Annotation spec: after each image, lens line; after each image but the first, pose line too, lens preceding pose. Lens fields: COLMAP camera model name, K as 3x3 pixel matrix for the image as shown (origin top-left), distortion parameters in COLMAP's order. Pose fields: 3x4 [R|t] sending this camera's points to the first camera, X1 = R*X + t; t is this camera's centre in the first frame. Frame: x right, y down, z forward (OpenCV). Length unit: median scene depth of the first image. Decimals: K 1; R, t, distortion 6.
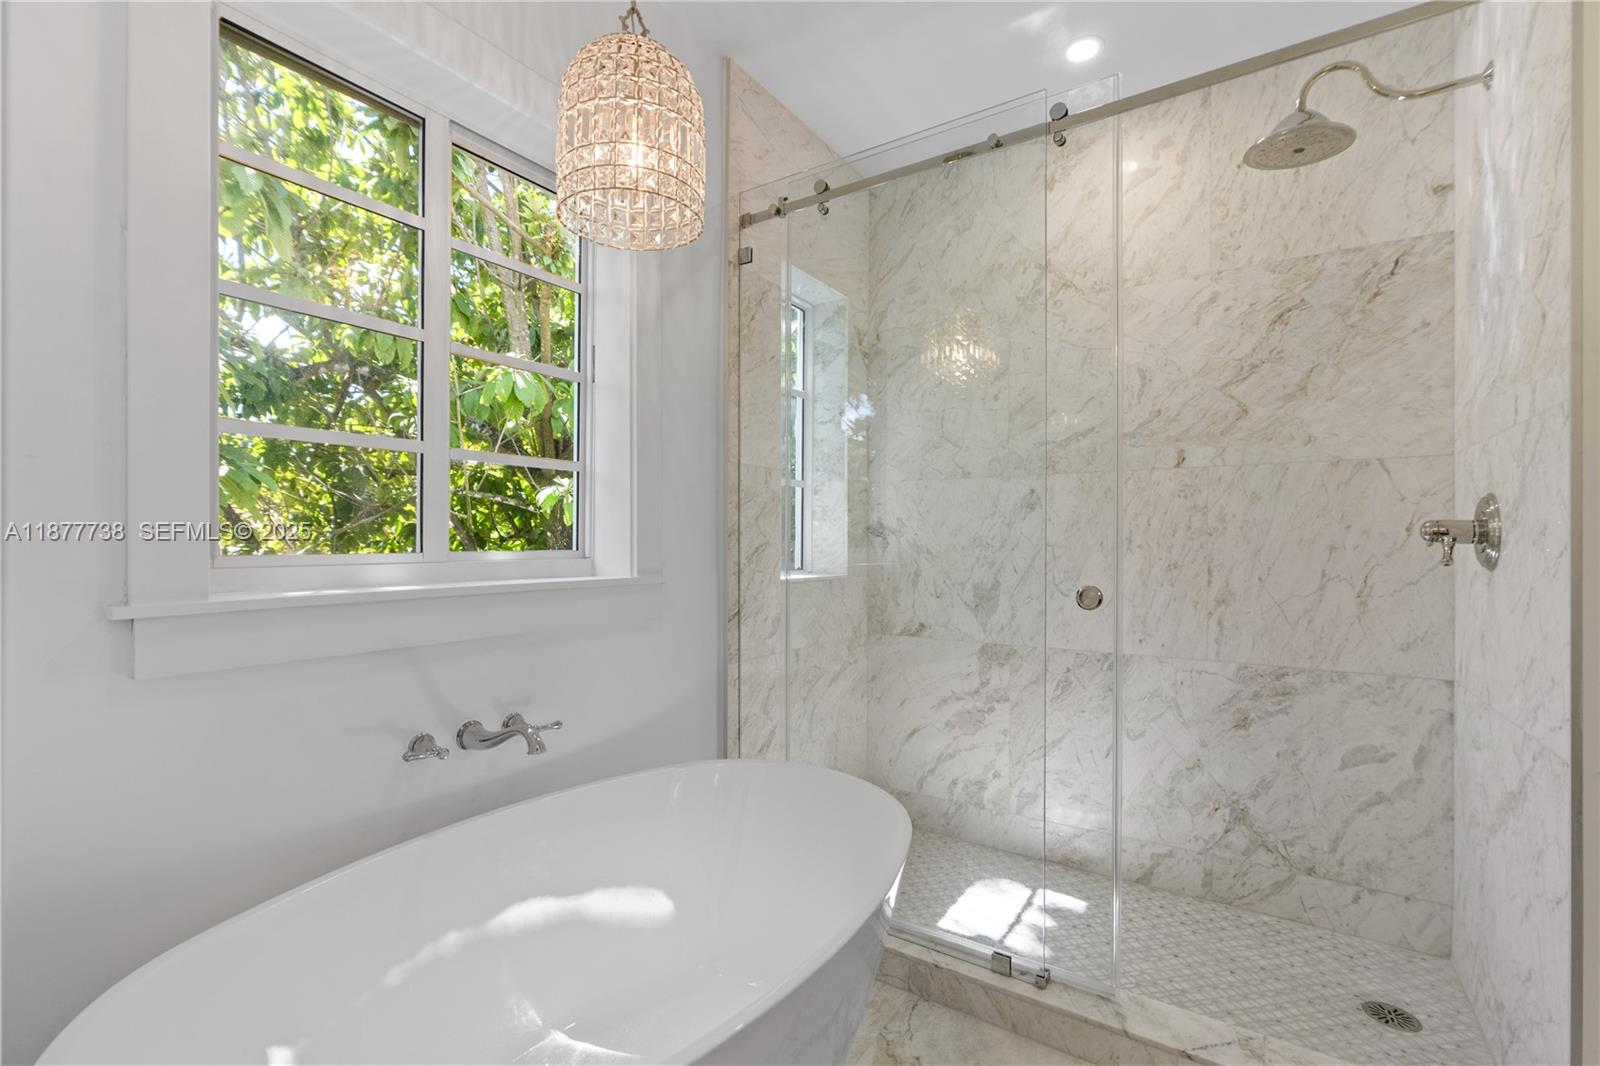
lens RADIAL K [[710.8, 0, 807.6], [0, 710.8, 540.9], [0, 0, 1]] dist [-0.015414, 0.005124]
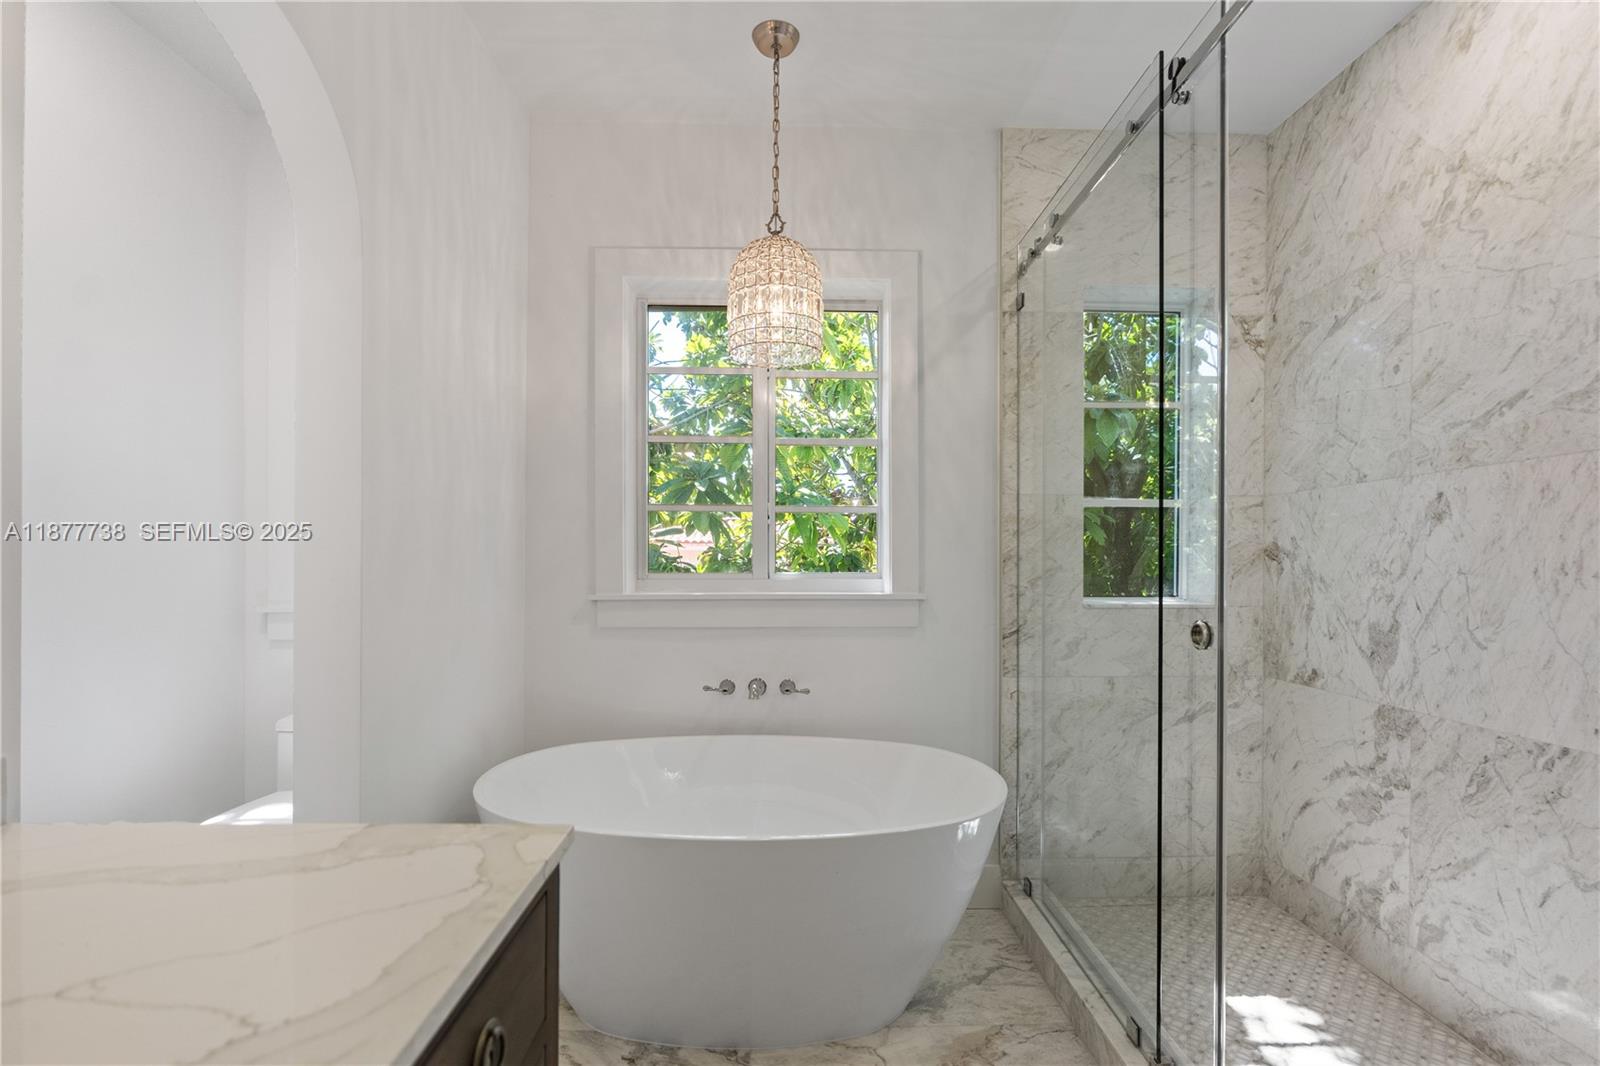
lens RADIAL K [[710.8, 0, 793.4], [0, 710.8, 566.2], [0, 0, 1]] dist [-0.015414, 0.005124]
pose [[0.576702, 0.002527, -0.816951, 0.502900], [0.000563, 0.999994, 0.003491, -0.002726], [0.816955, -0.002473, 0.576697, 0.078688]]
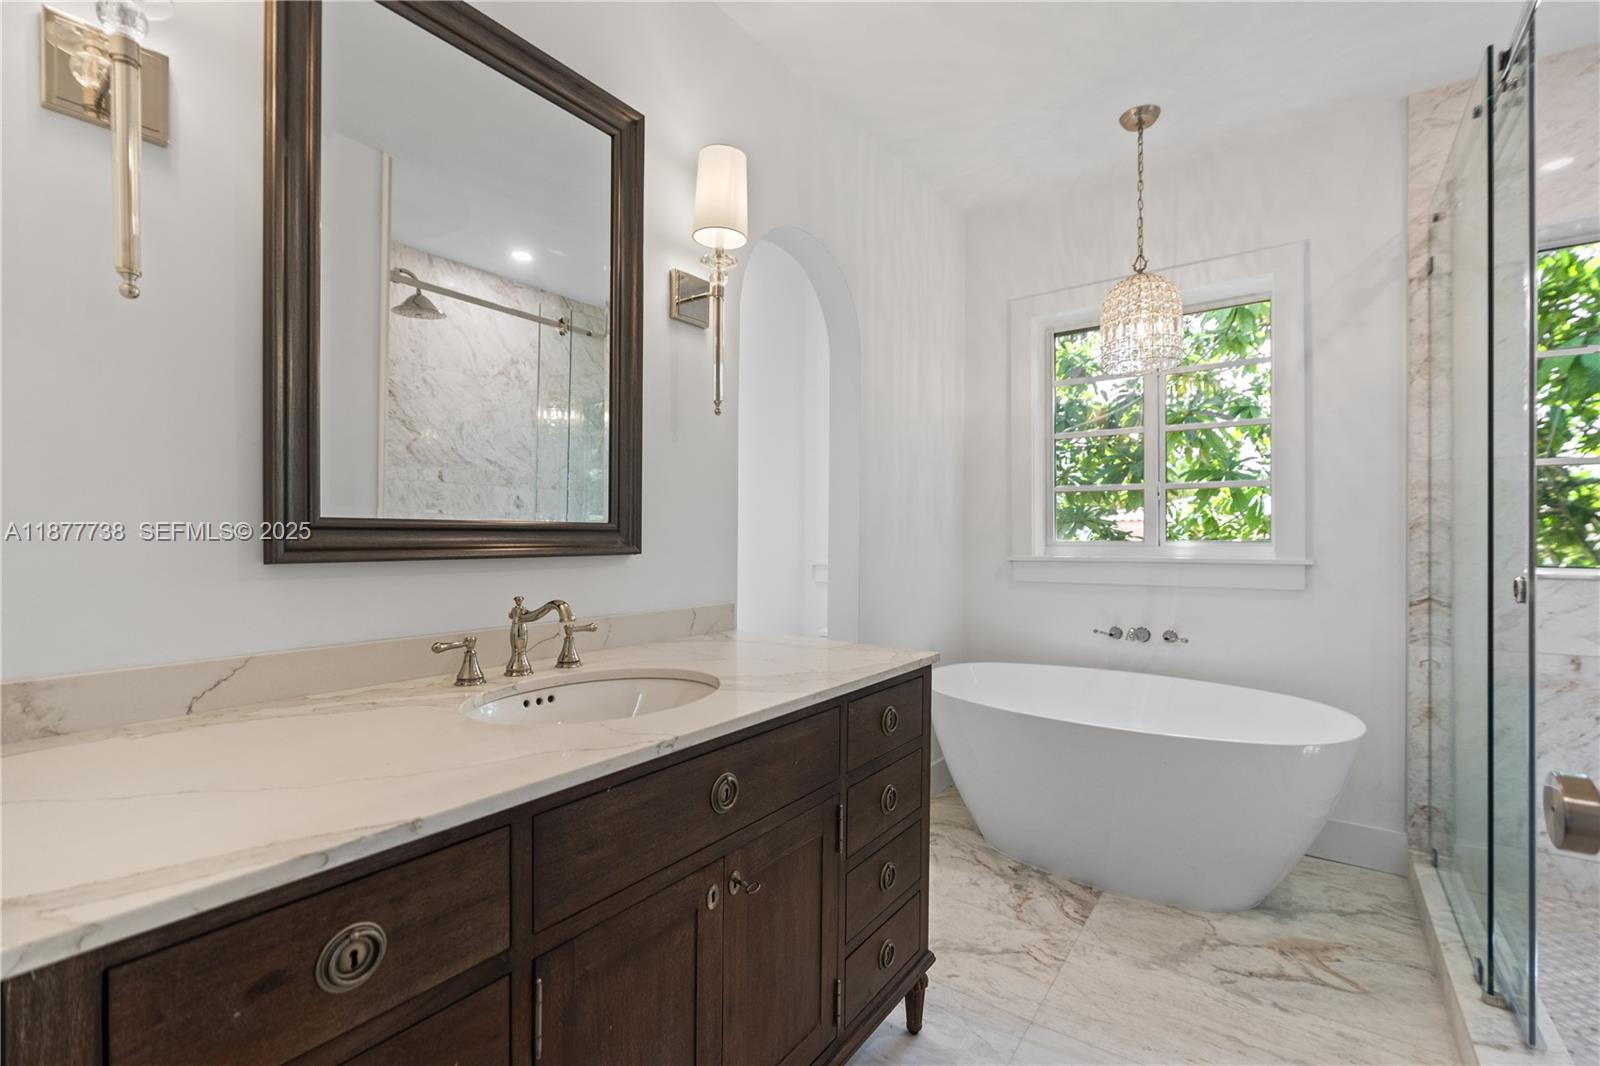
lens RADIAL K [[710.8, 0, 792.2], [0, 710.8, 544.4], [0, 0, 1]] dist [-0.015414, 0.005124]
pose [[-0.050981, -0.001060, -0.998699, 0.860821], [-0.000832, 0.999999, -0.001019, 0.016464], [0.998699, 0.000779, -0.050981, 0.078789]]
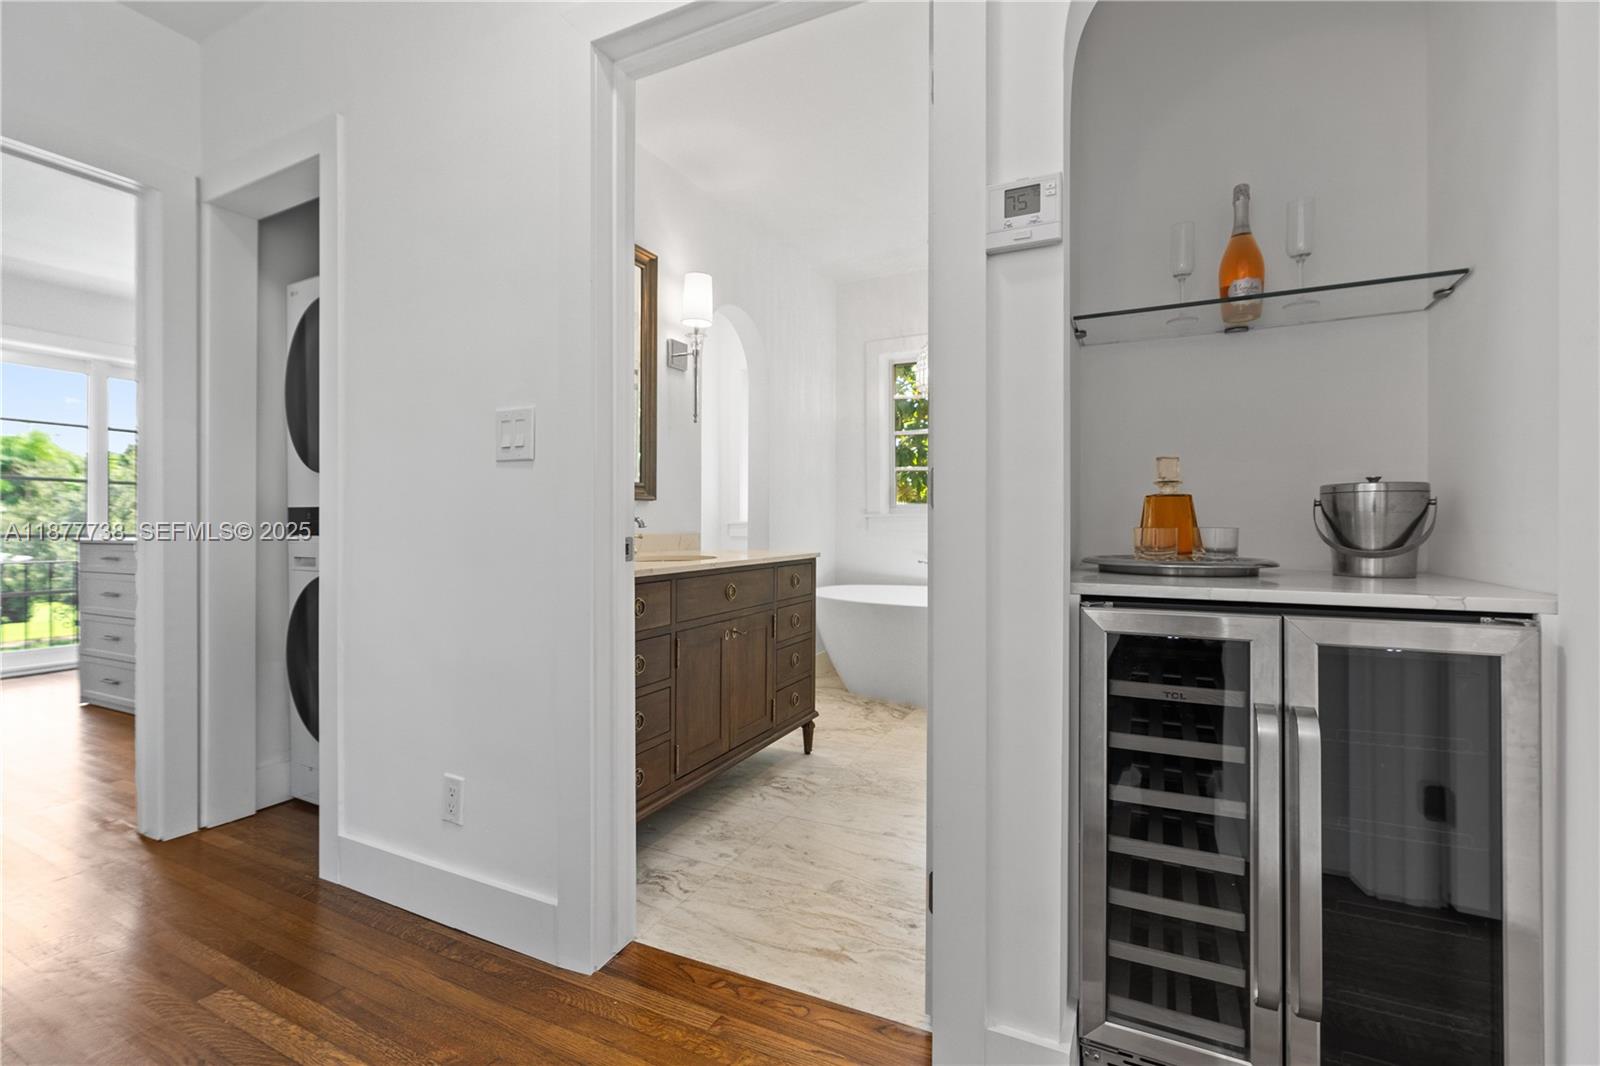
lens RADIAL K [[710.8, 0, 806.3], [0, 710.8, 526.2], [0, 0, 1]] dist [-0.015414, 0.005124]
pose [[0.133373, -0.002600, -0.991062, 1.367908], [0.004492, 0.999988, -0.002018, 0.066391], [0.991056, -0.004182, 0.133383, 0.001332]]
